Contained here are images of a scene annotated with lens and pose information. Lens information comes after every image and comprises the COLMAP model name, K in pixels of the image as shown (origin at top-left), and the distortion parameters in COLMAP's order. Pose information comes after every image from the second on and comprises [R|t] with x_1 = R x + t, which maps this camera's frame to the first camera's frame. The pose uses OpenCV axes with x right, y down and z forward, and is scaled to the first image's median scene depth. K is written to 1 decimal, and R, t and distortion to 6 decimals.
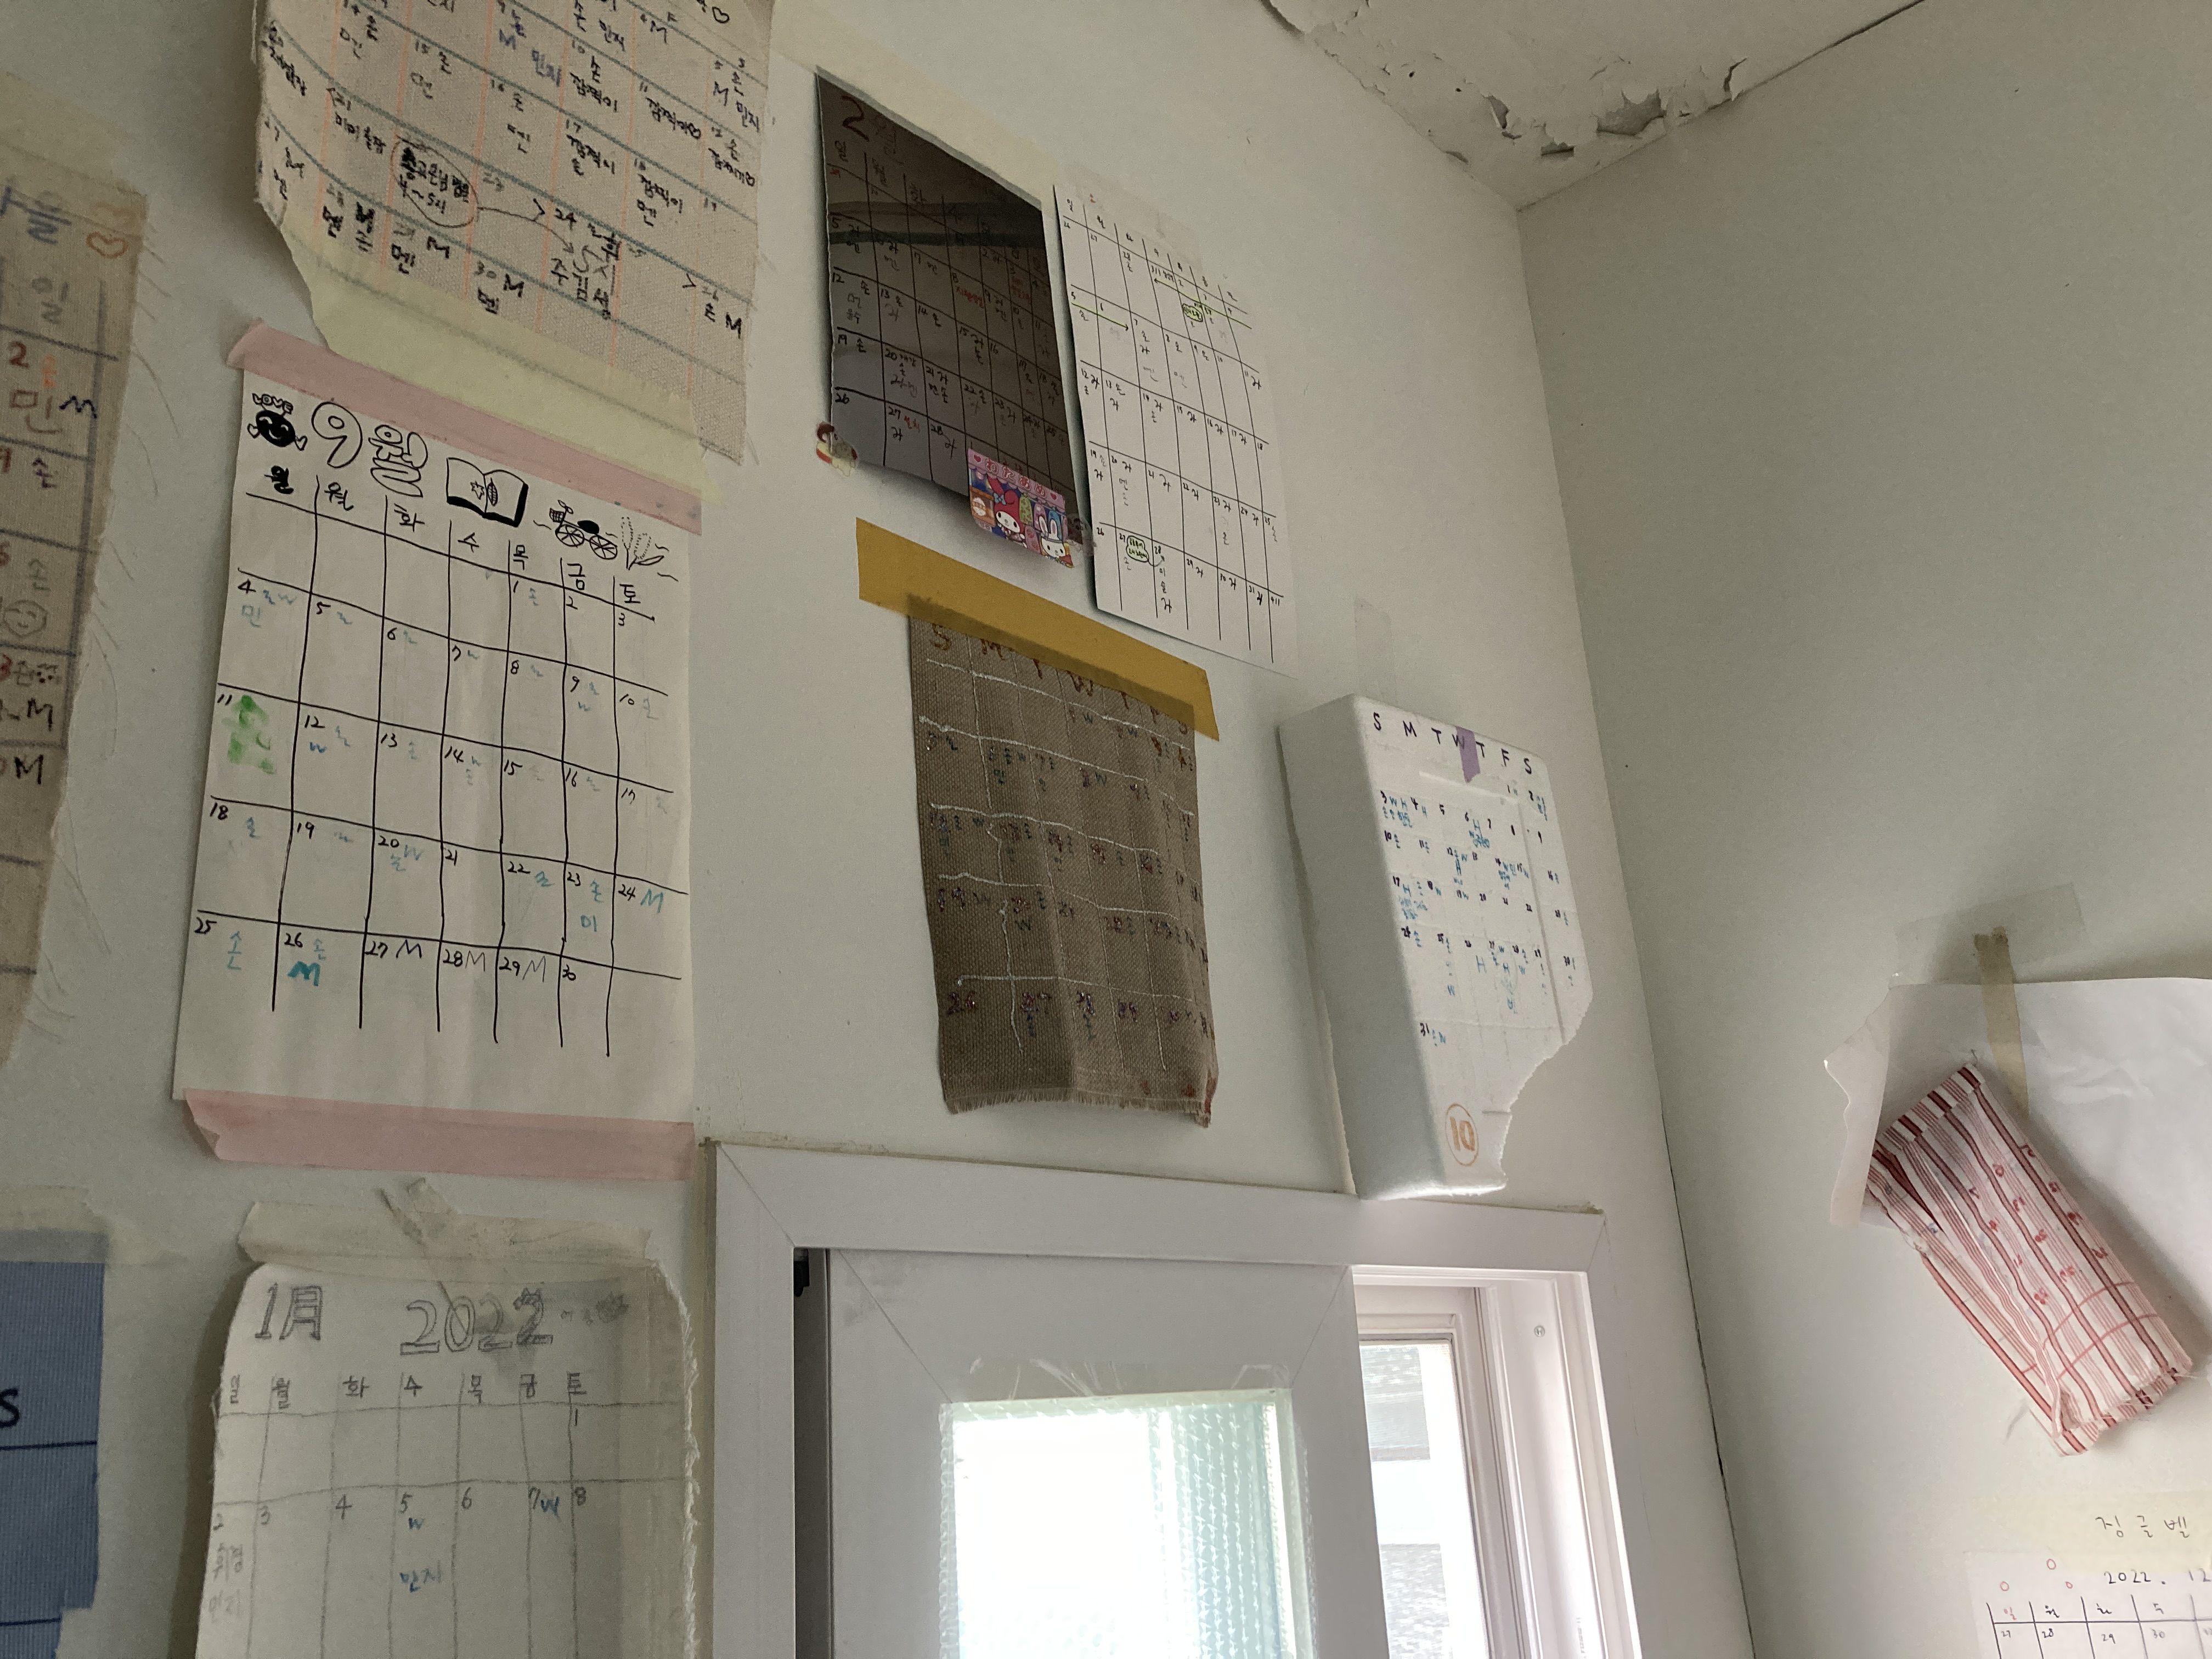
lens RADIAL K [[1824.0, 0, 1106.0], [0, 1824.0, 829.5], [0, 0, 1]] dist [-0.009126, -0.002985]
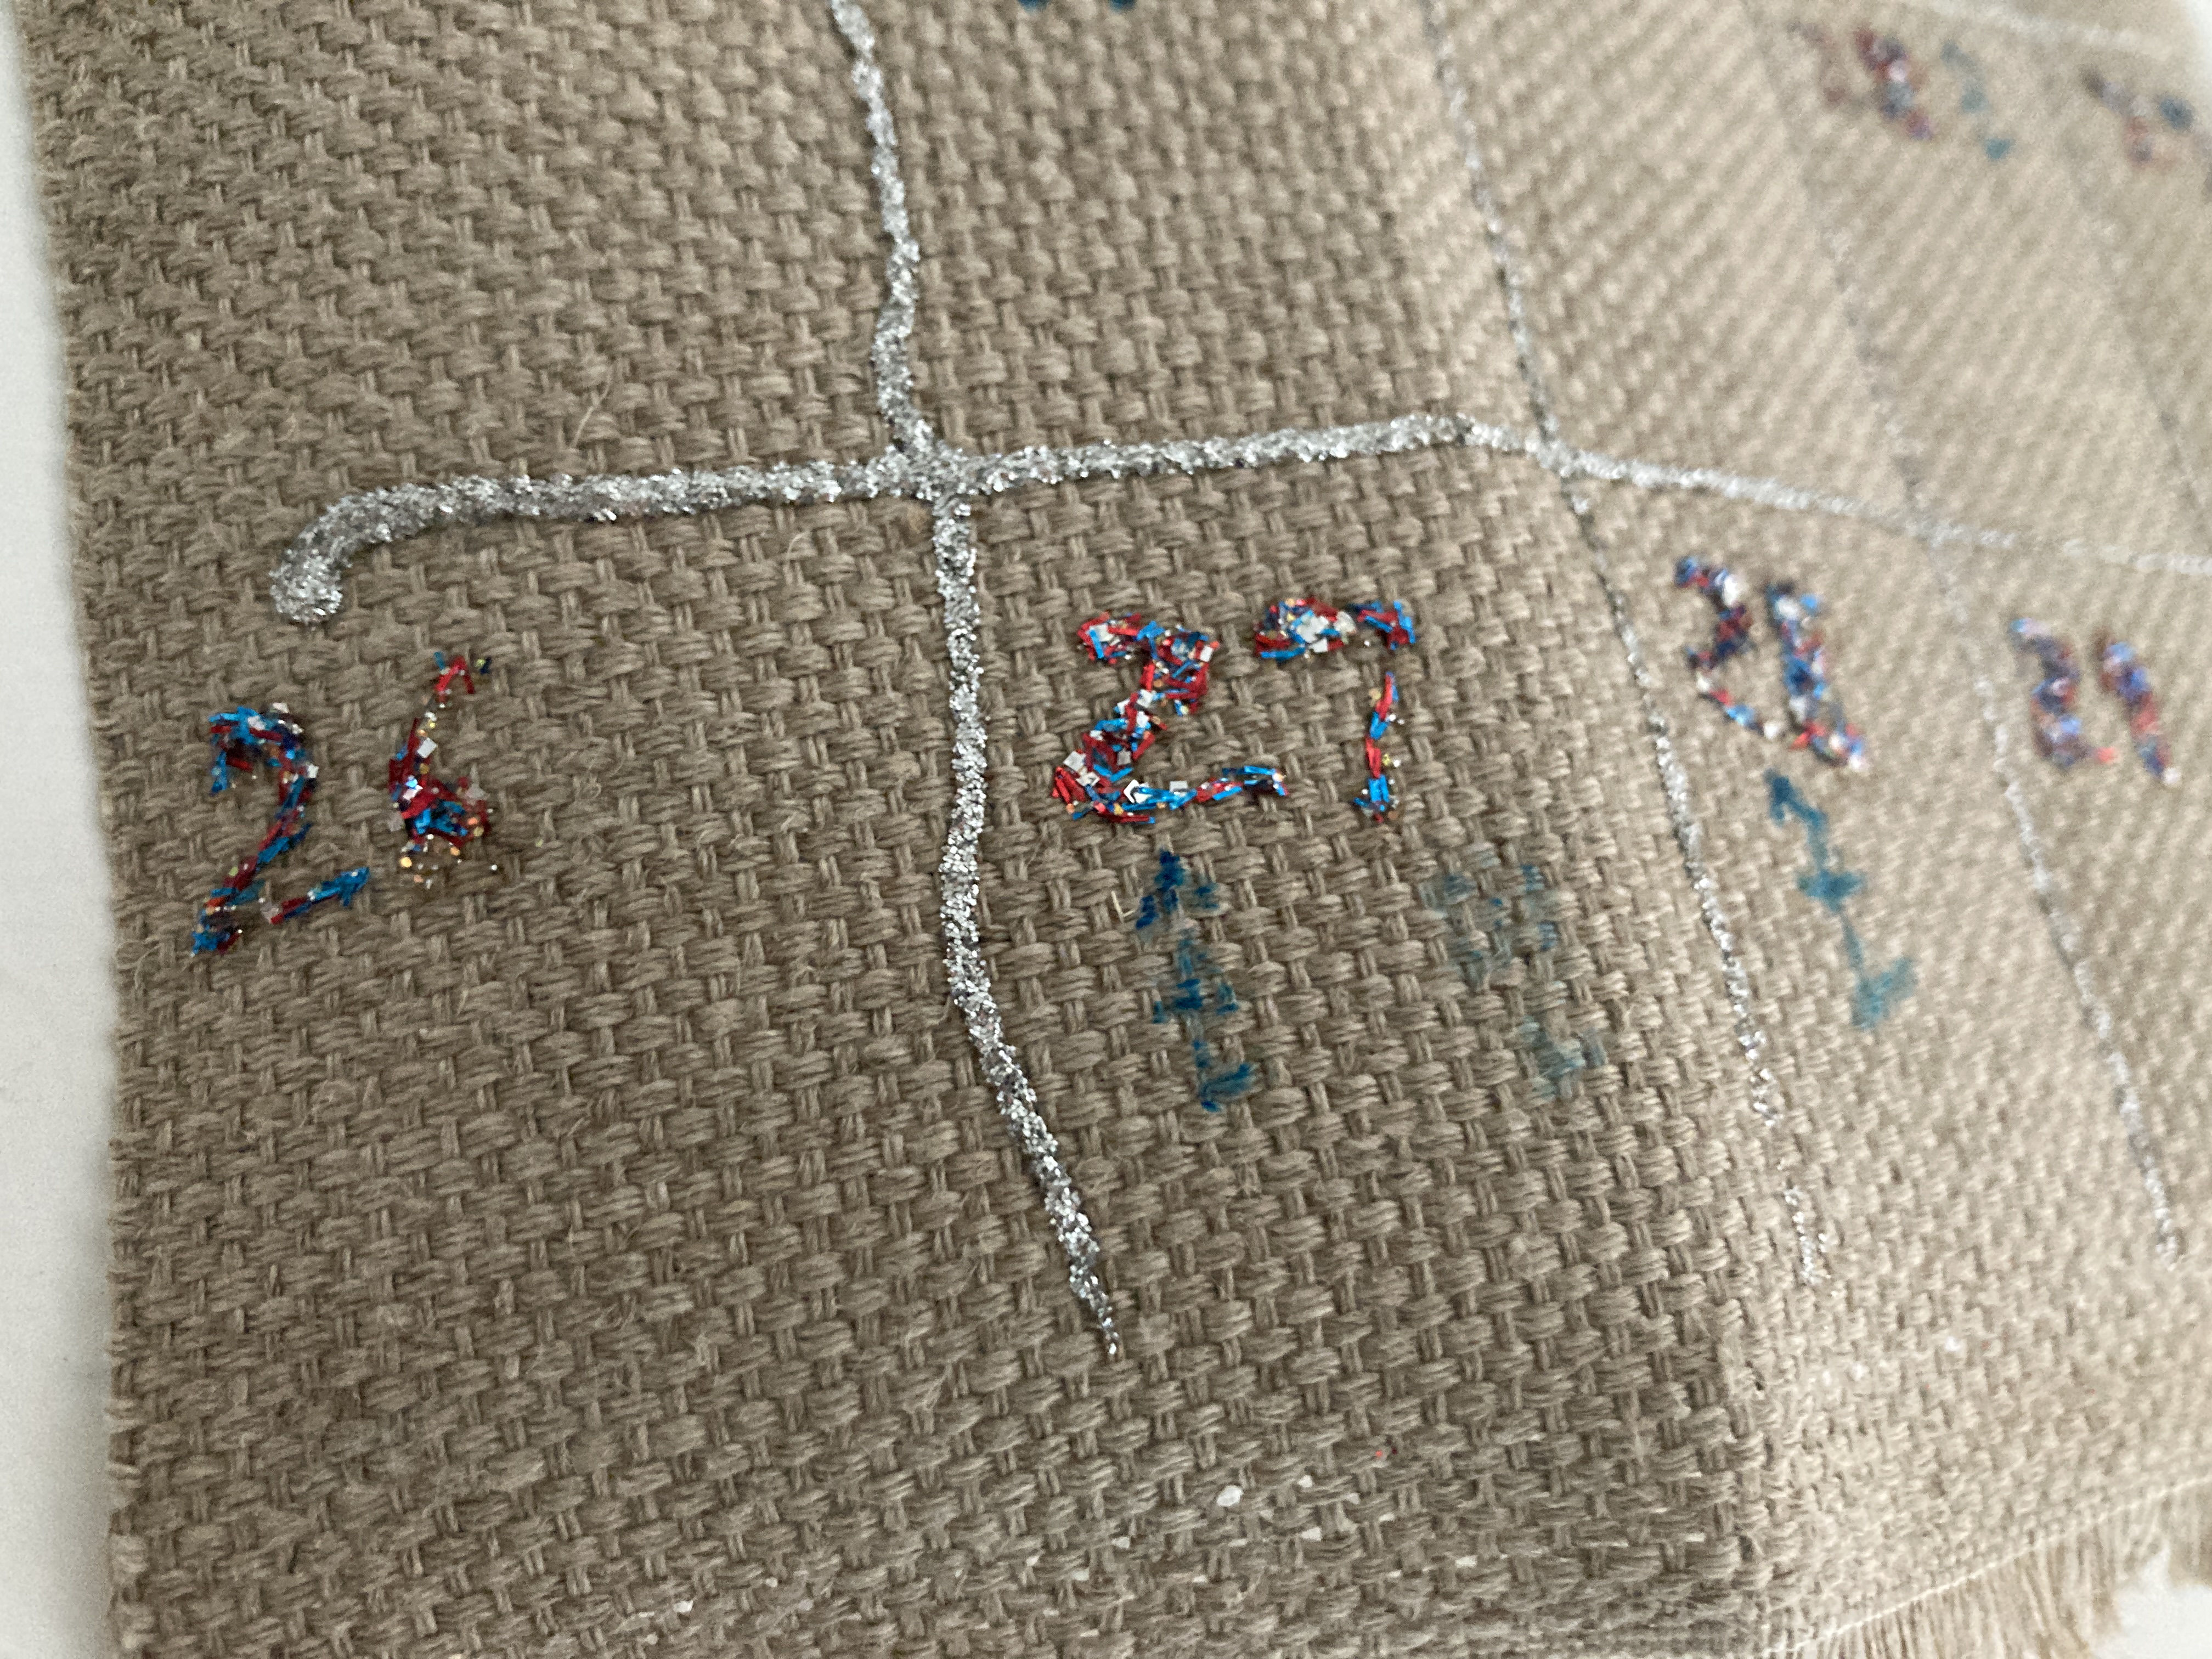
lens RADIAL K [[1824.0, 0, 1106.0], [0, 1824.0, 829.5], [0, 0, 1]] dist [-0.009126, -0.002985]
pose [[0.960251, -0.100110, -0.260567, -0.021300], [0.133161, 0.984699, 0.112410, 0.088028], [0.245327, -0.142639, 0.958889, 0.892653]]
